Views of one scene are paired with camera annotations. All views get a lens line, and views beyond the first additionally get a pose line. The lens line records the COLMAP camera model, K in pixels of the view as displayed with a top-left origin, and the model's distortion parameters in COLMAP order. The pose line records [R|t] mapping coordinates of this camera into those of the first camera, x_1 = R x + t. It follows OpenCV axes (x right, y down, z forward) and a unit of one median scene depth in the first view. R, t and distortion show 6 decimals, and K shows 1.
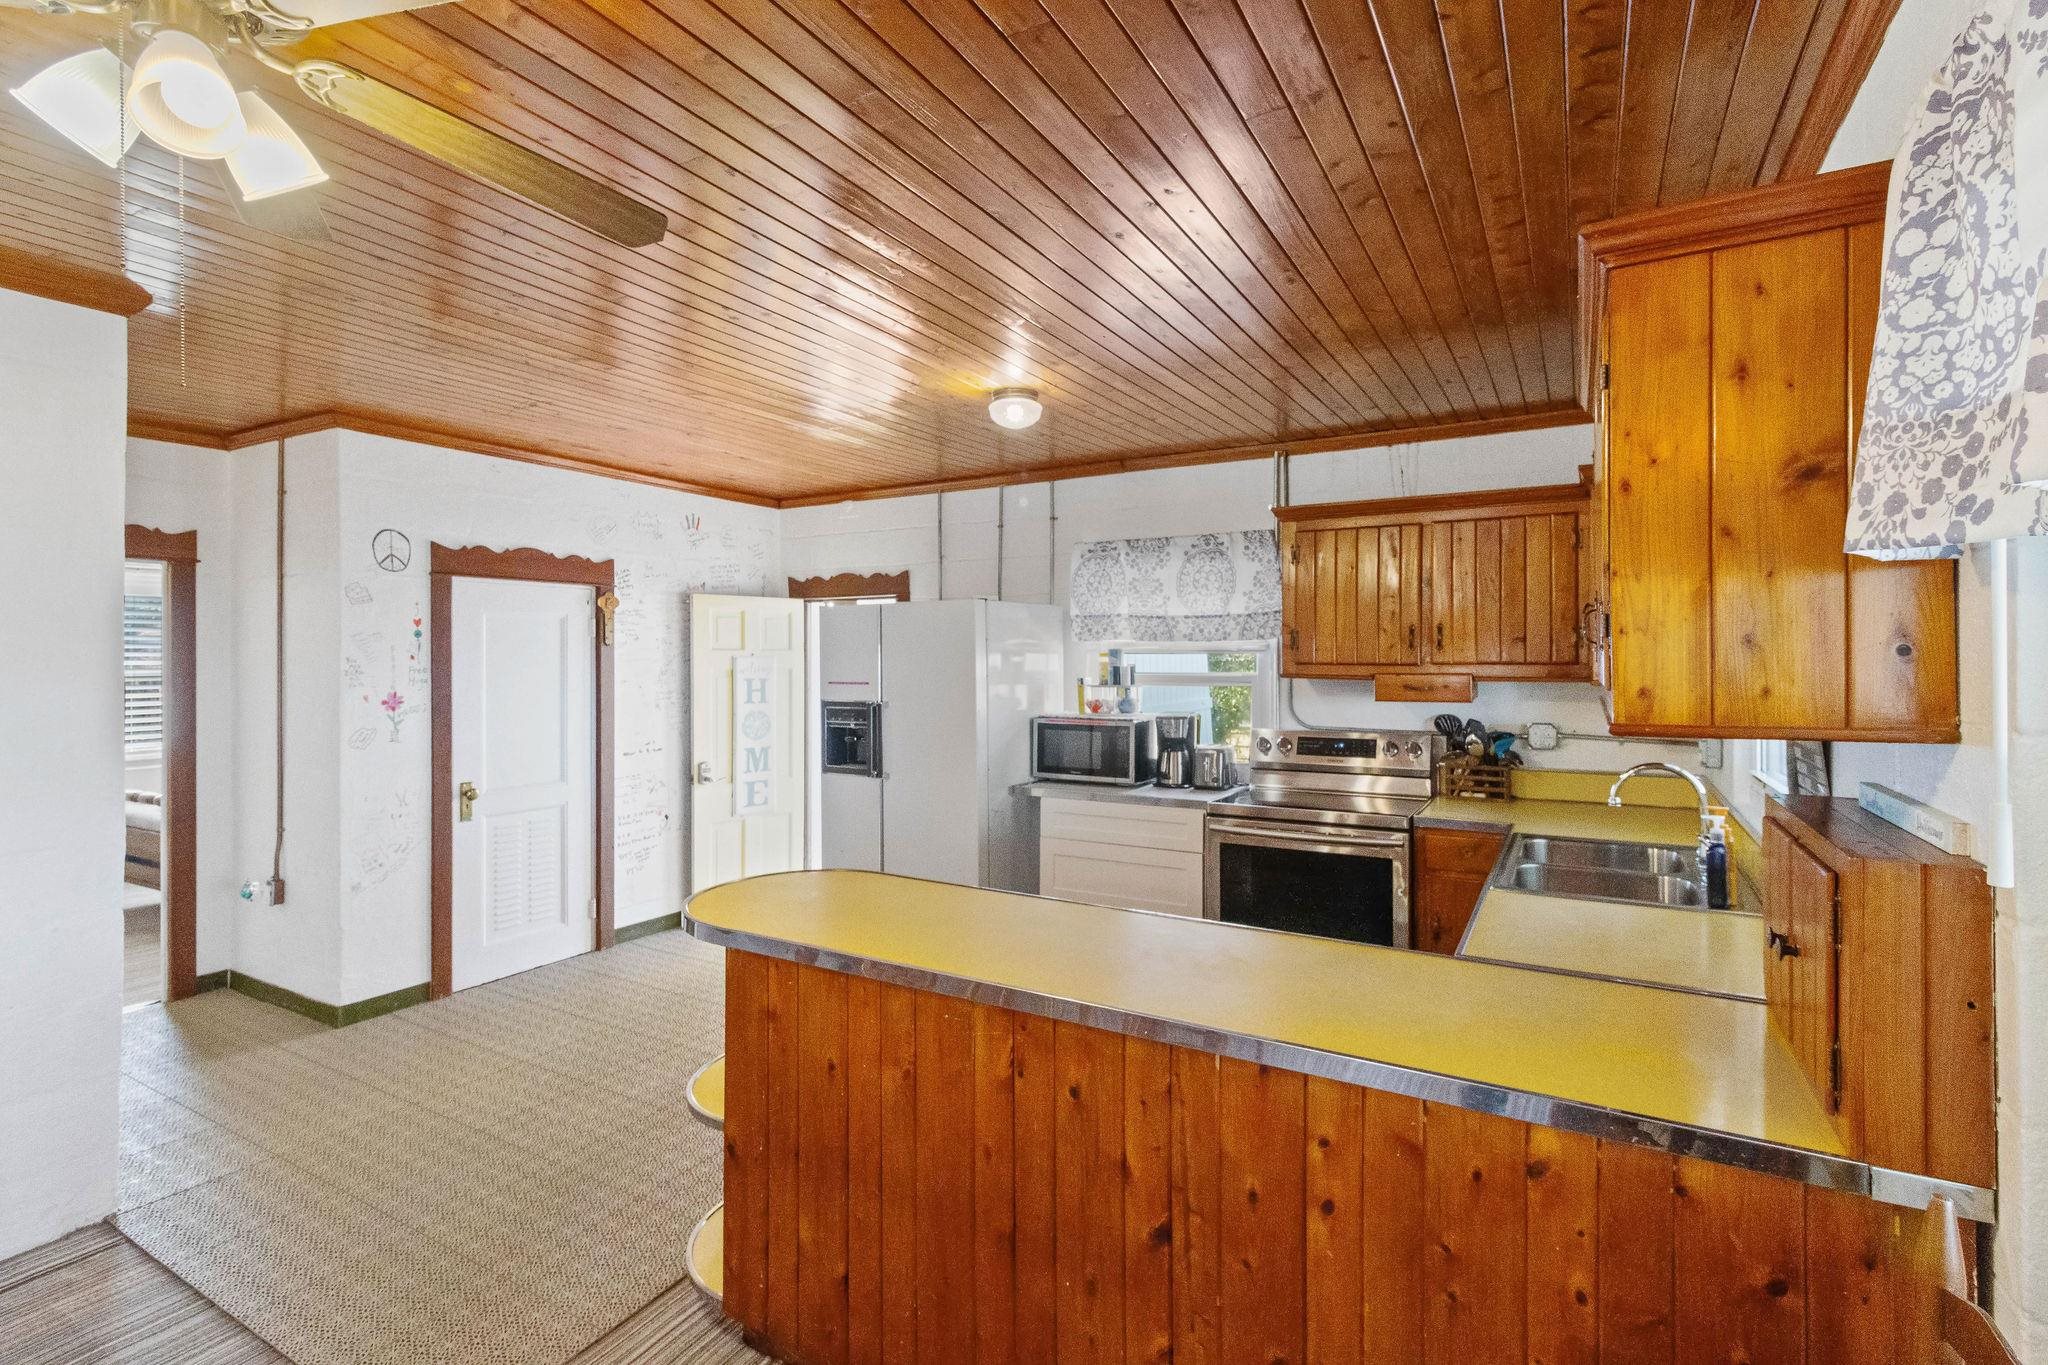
lens RADIAL K [[951.6, 0, 1041.3], [0, 951.6, 665.3], [0, 0, 1]] dist [0.007978, -0.001331]
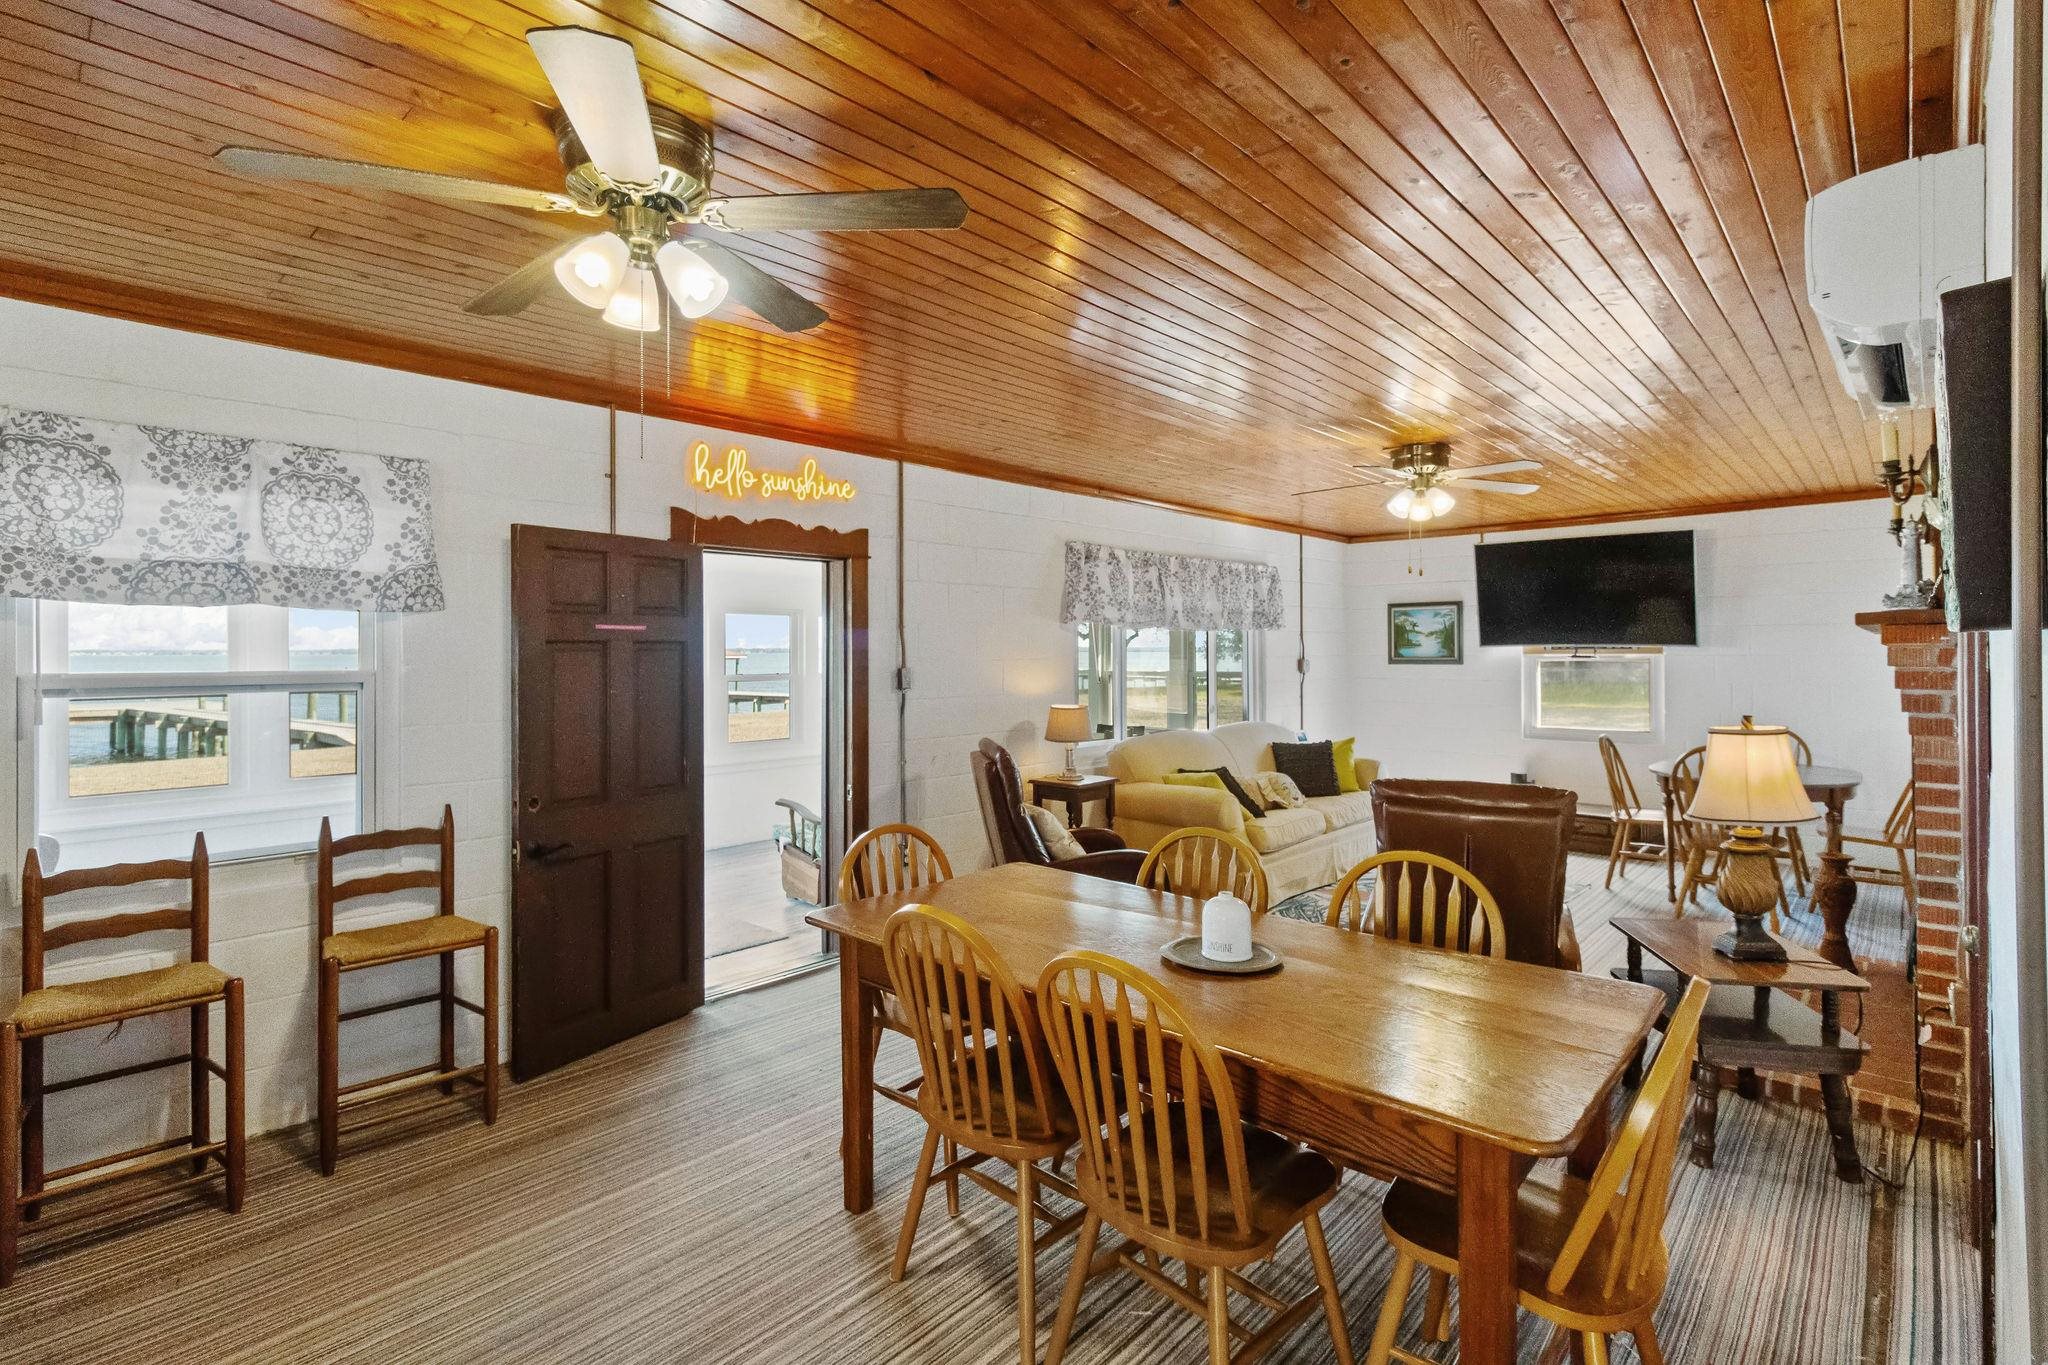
lens RADIAL K [[951.6, 0, 1031.6], [0, 951.6, 655.1], [0, 0, 1]] dist [0.007978, -0.001331]
pose [[-0.974774, 0.008743, 0.223024, -0.492421], [0.009670, 0.999949, 0.003068, 0.006394], [-0.222985, 0.005147, -0.974808, 0.652320]]
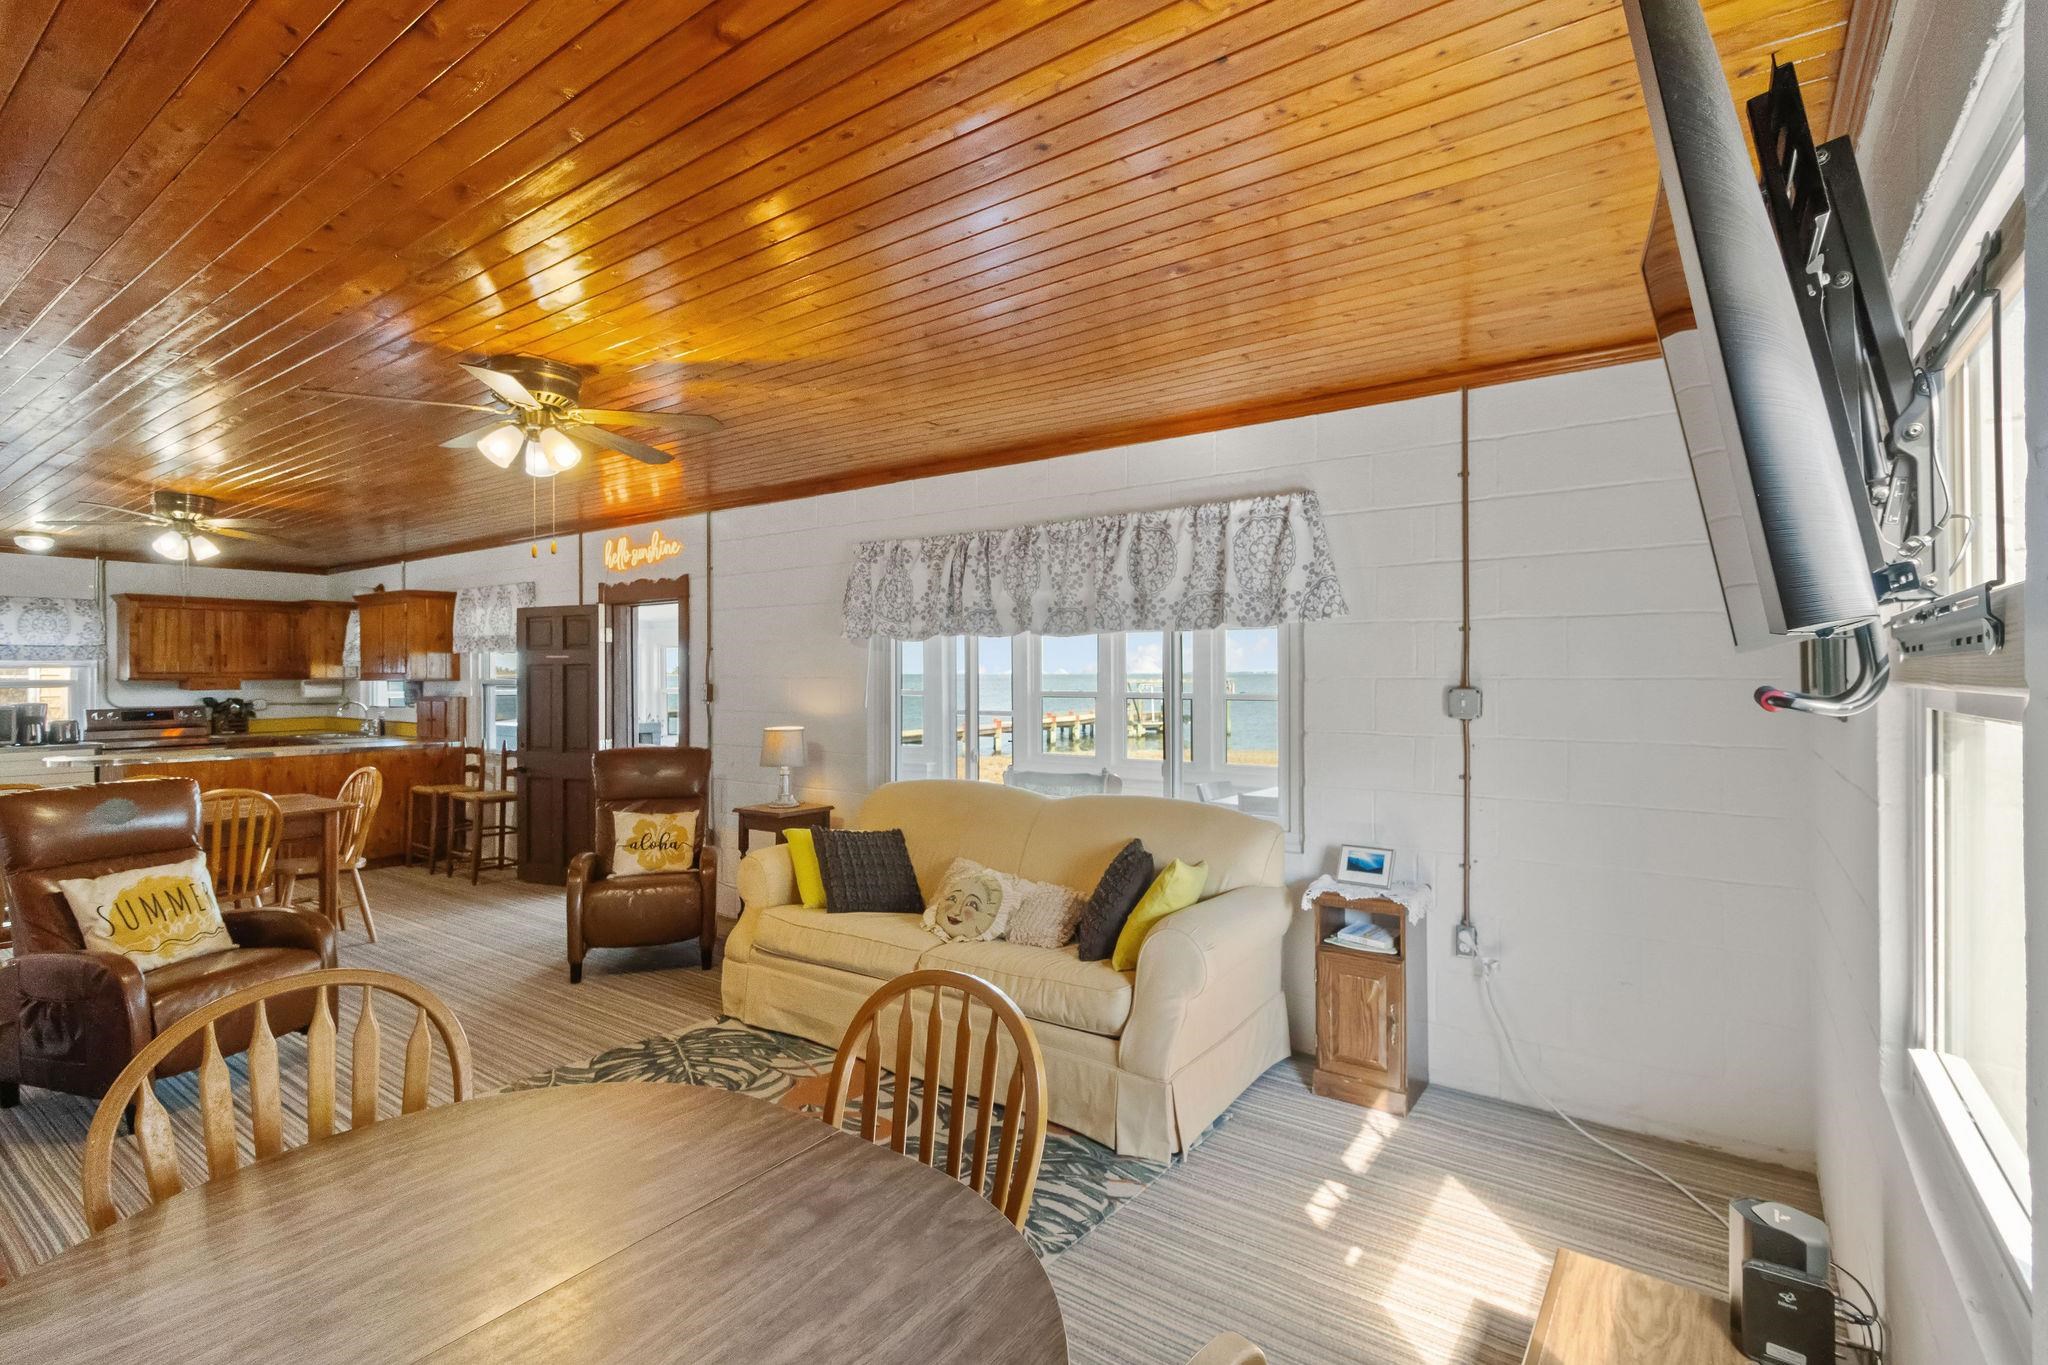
lens RADIAL K [[951.6, 0, 1011.0], [0, 951.6, 672.1], [0, 0, 1]] dist [0.007978, -0.001331]
pose [[0.107400, -0.002530, 0.994213, -1.356769], [0.010440, 0.999944, 0.001417, 0.010986], [-0.994161, 0.010228, 0.107420, -0.906005]]
